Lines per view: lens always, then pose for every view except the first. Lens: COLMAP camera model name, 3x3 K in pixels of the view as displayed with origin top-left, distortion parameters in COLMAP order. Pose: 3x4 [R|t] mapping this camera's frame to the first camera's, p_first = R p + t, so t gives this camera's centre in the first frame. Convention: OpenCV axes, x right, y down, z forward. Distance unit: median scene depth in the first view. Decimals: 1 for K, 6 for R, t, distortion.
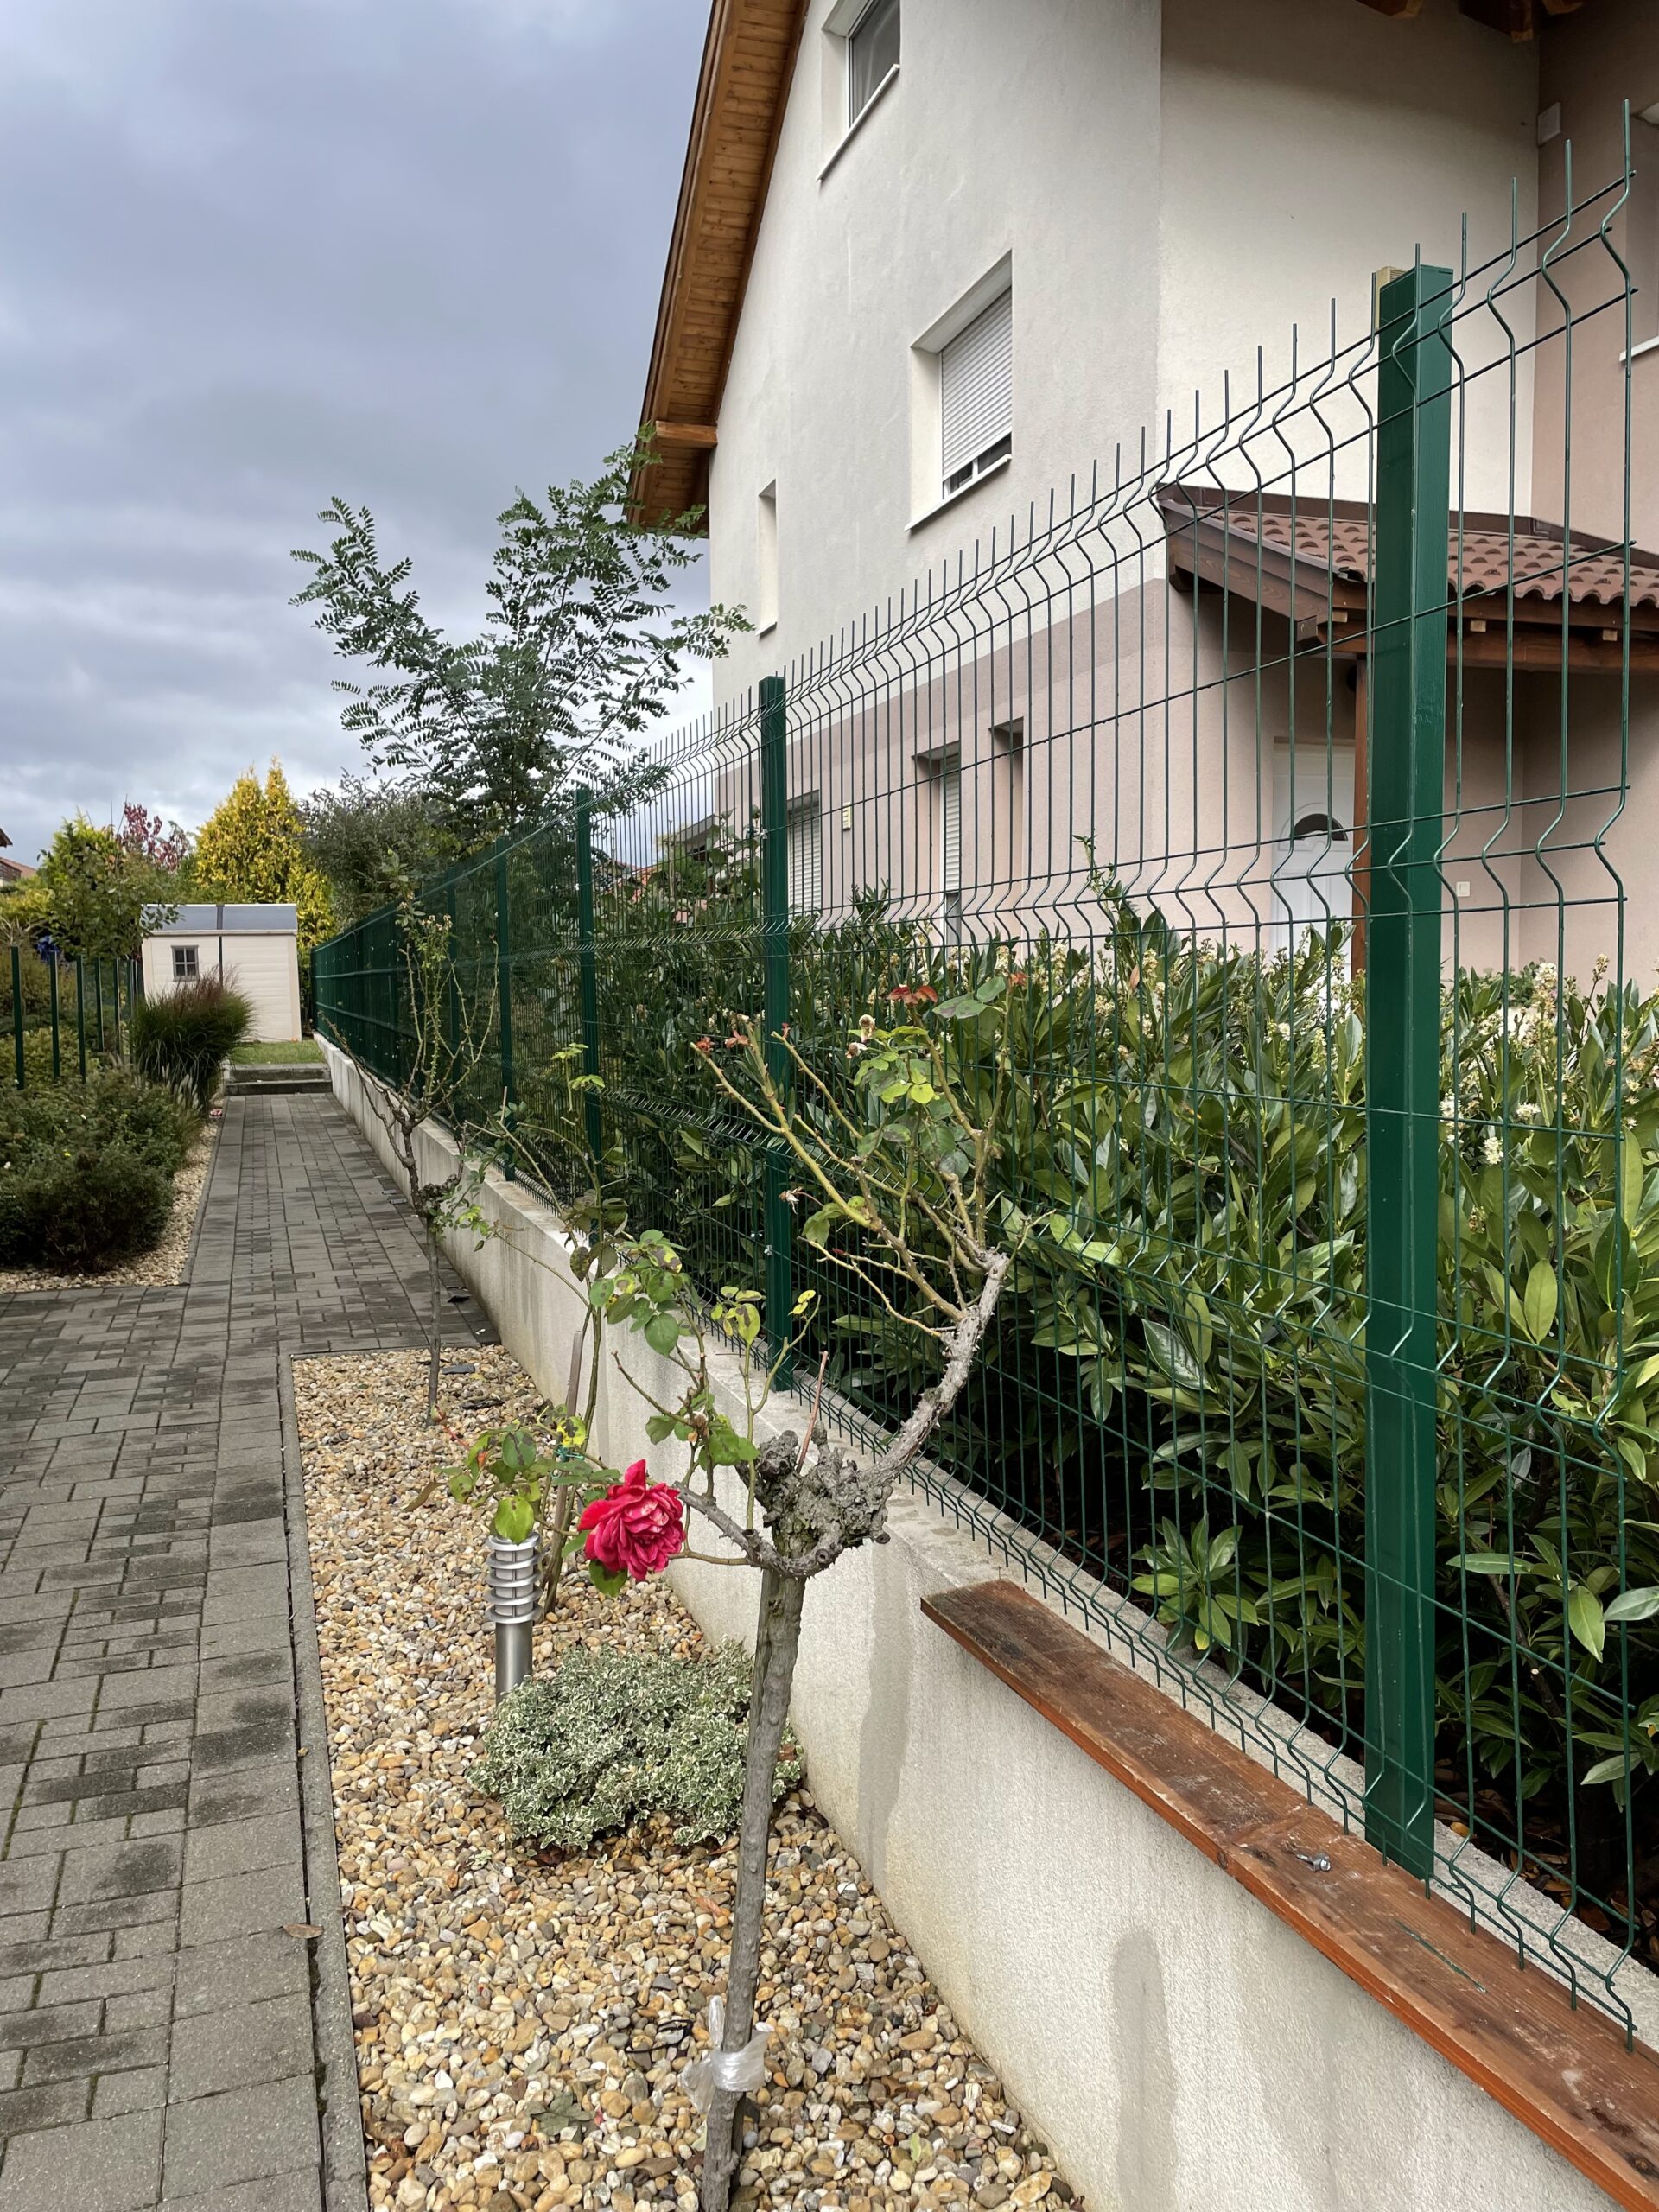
lens RADIAL K [[1654.8, 0, 828.1], [0, 1654.8, 1101.4], [0, 0, 1]] dist [-0.003438, 0.000868]
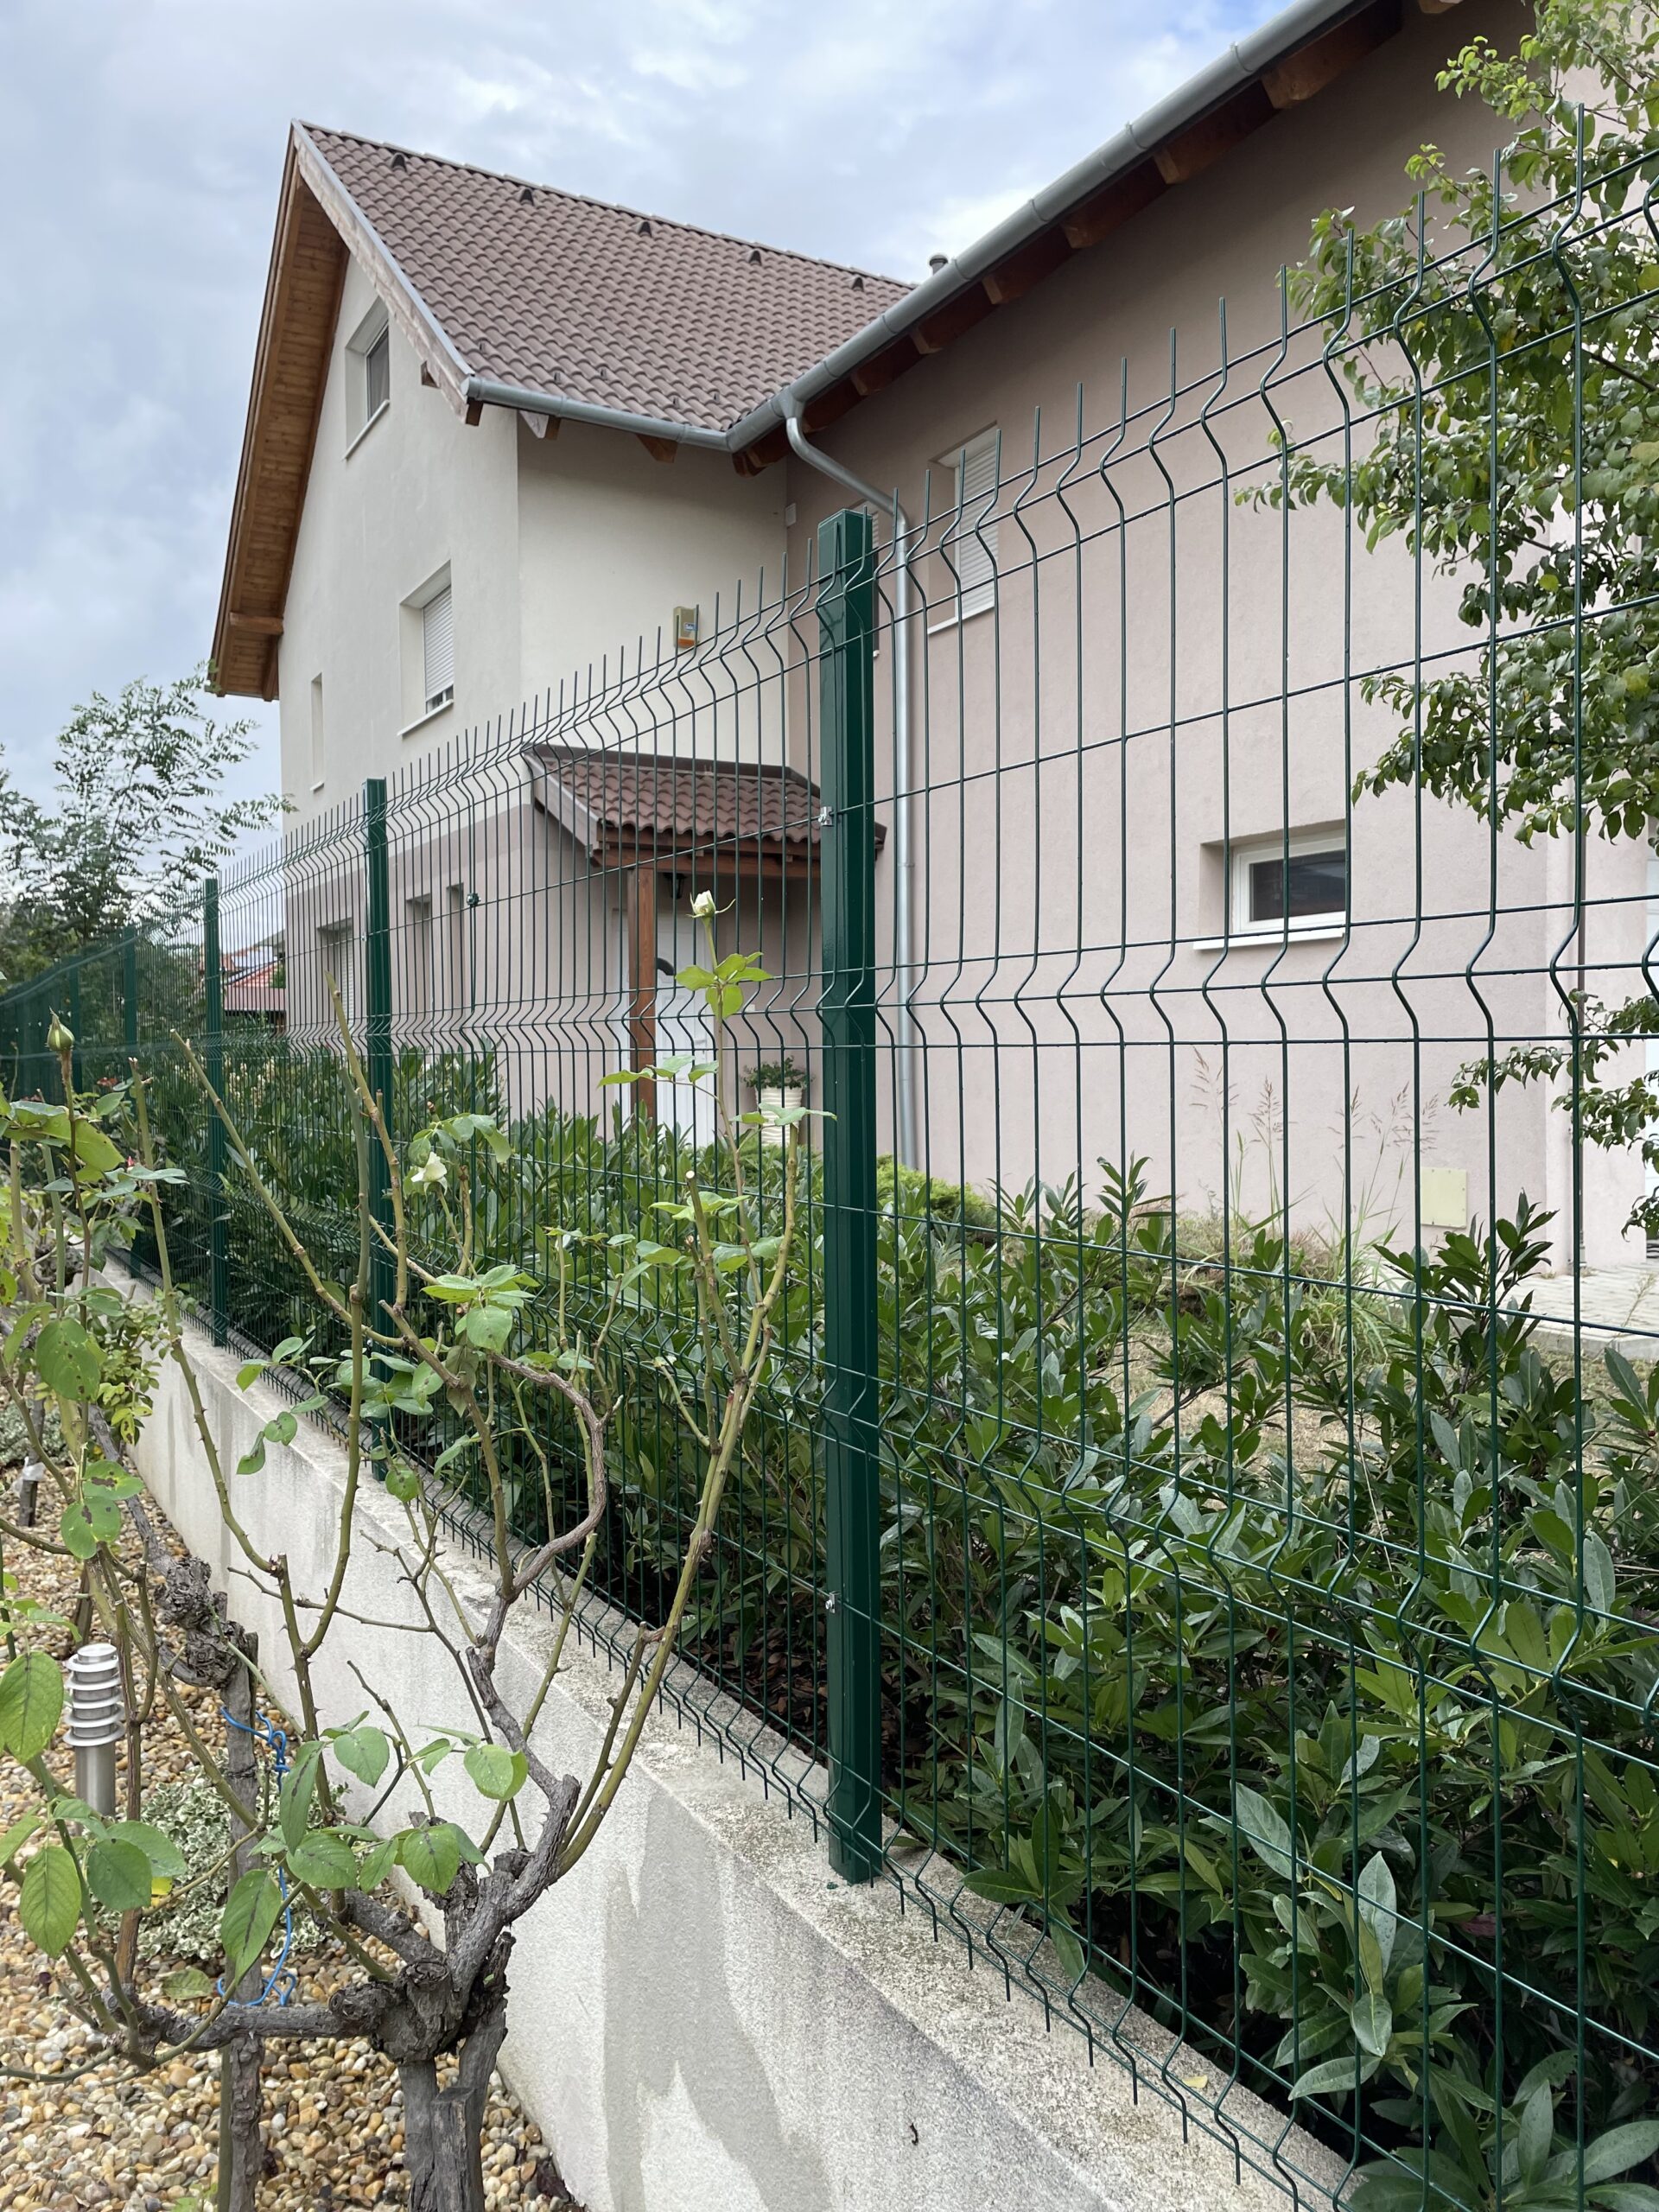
lens RADIAL K [[1654.8, 0, 829.2], [0, 1654.8, 1099.8], [0, 0, 1]] dist [-0.003438, 0.000868]
pose [[0.983056, -0.011167, 0.182965, 0.130048], [0.018017, 0.999196, -0.035818, 0.008429], [-0.182418, 0.038507, 0.982467, -0.354184]]
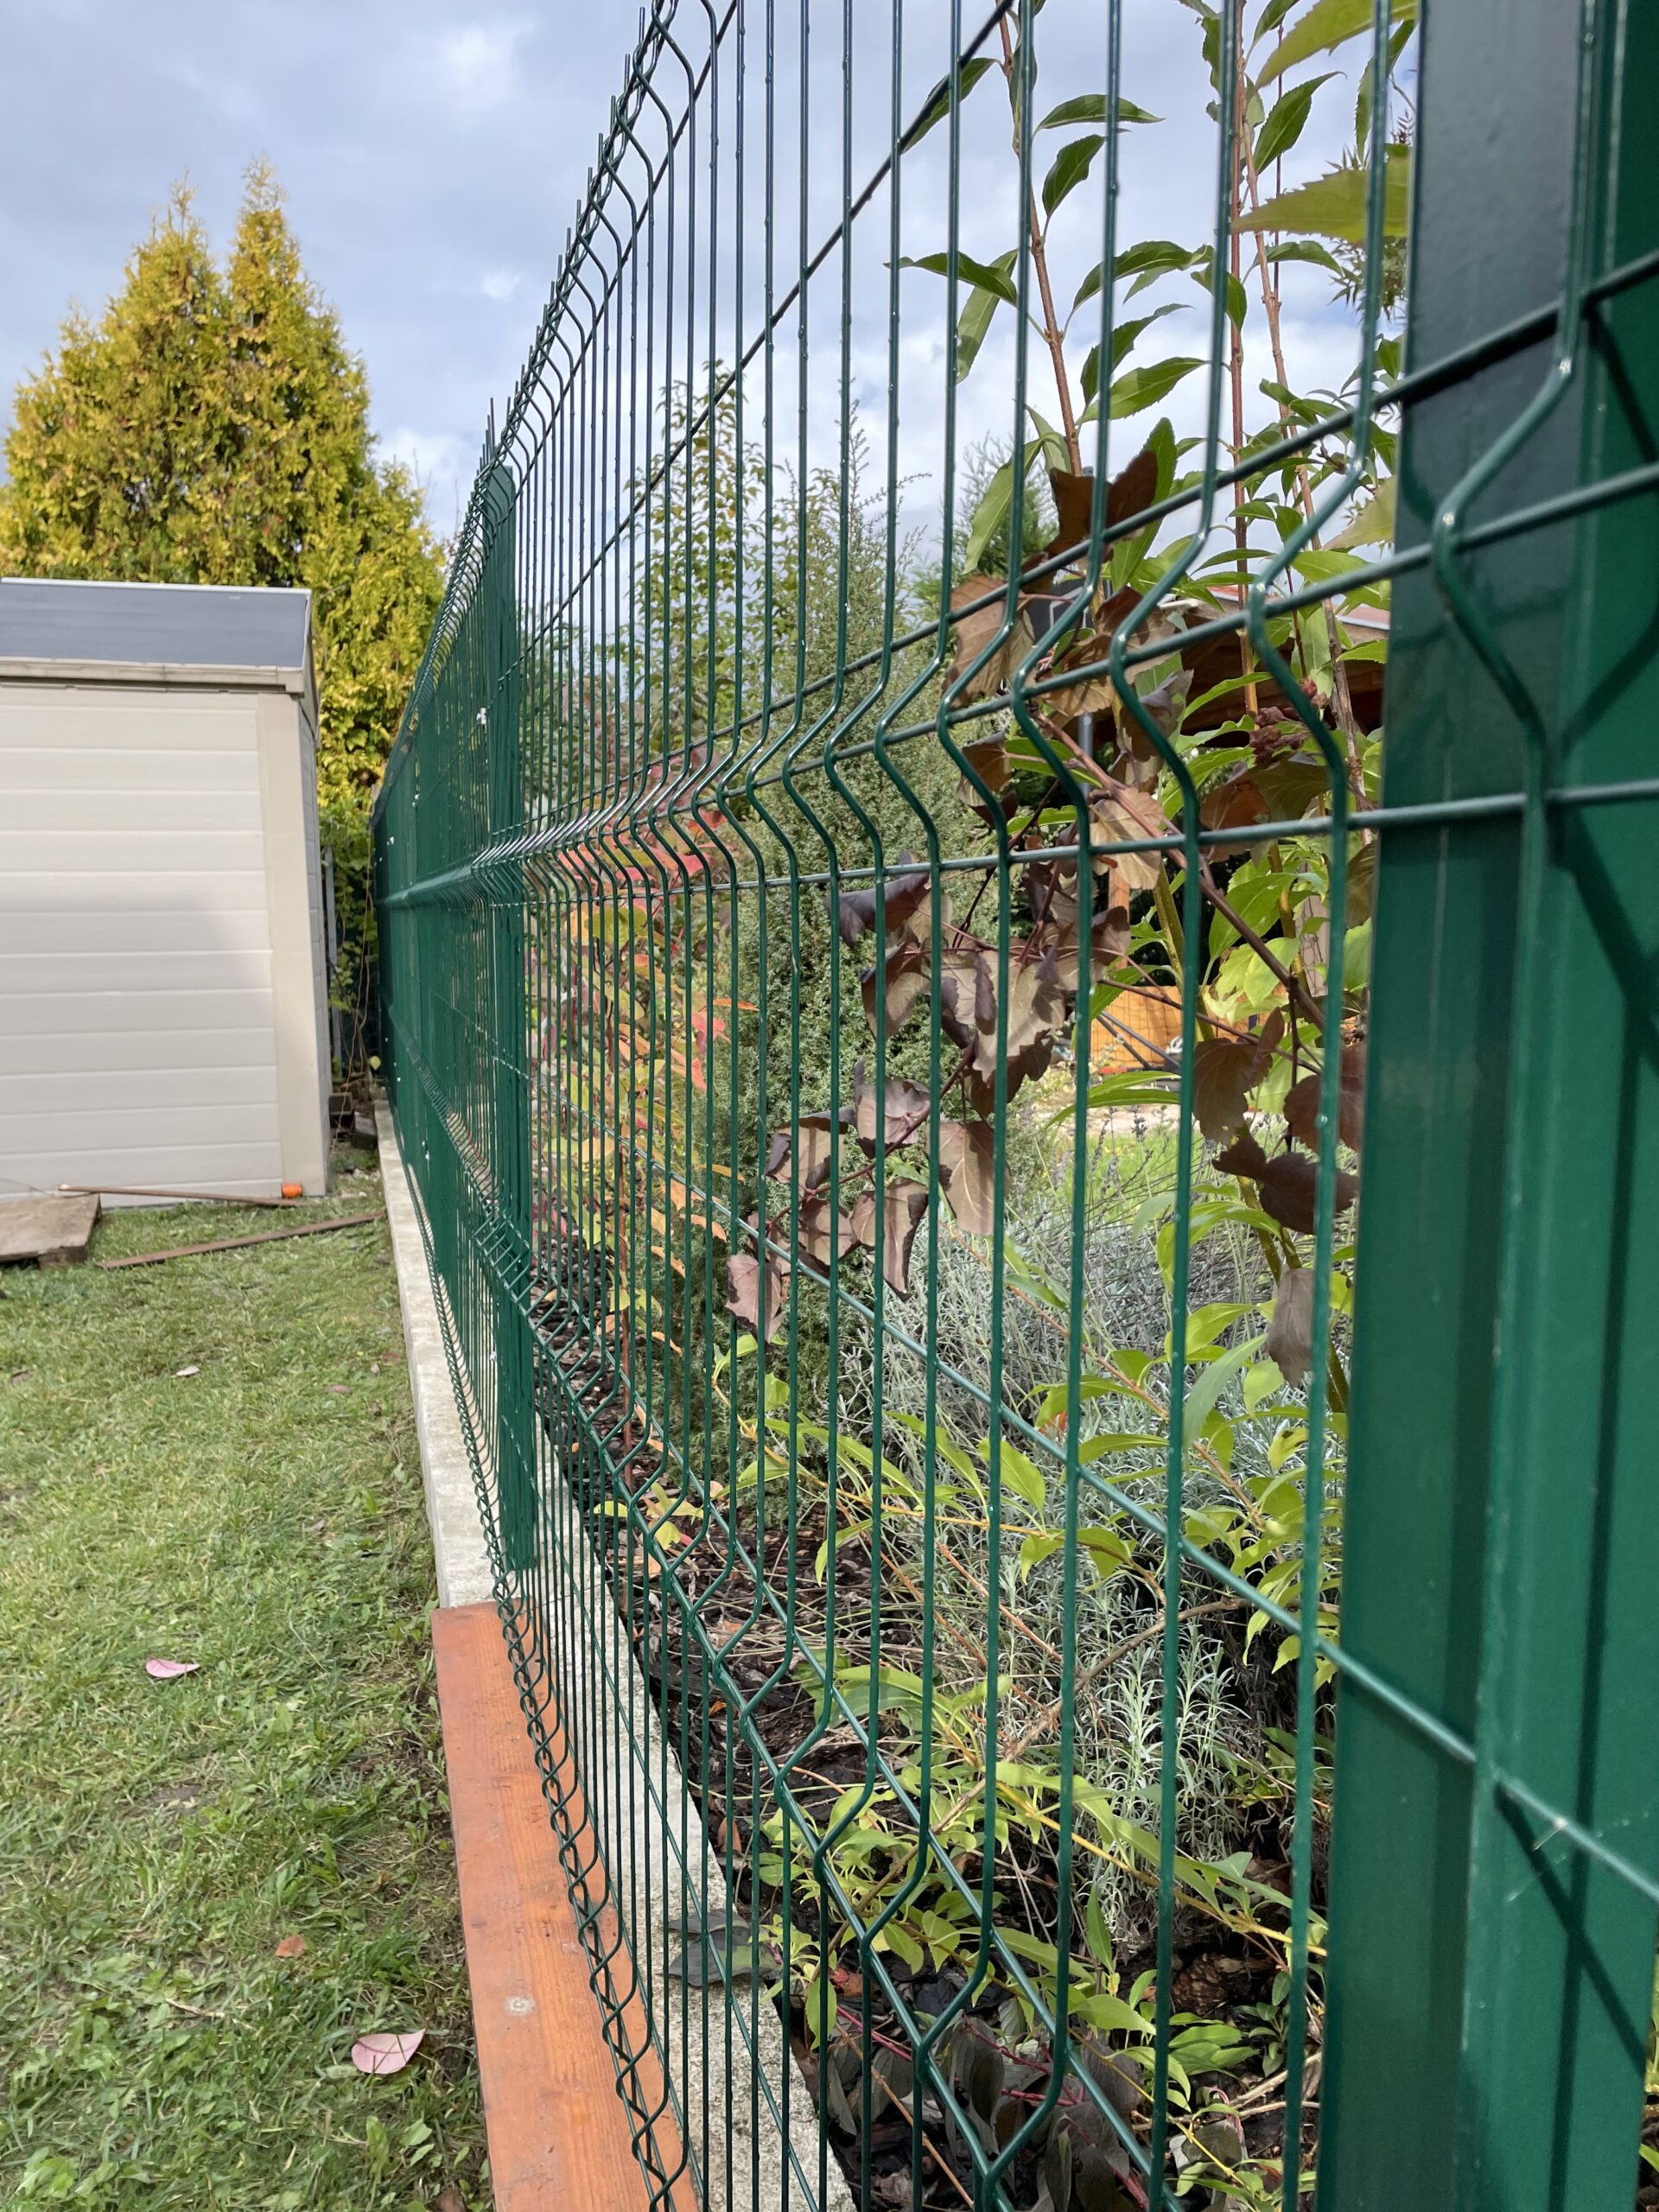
lens RADIAL K [[1654.8, 0, 836.2], [0, 1654.8, 1102.2], [0, 0, 1]] dist [-0.003438, 0.000868]
pose [[0.998430, 0.015348, -0.053876, -0.190750], [-0.012833, 0.998826, 0.046721, -0.048104], [0.054530, -0.045956, 0.997454, 0.630212]]
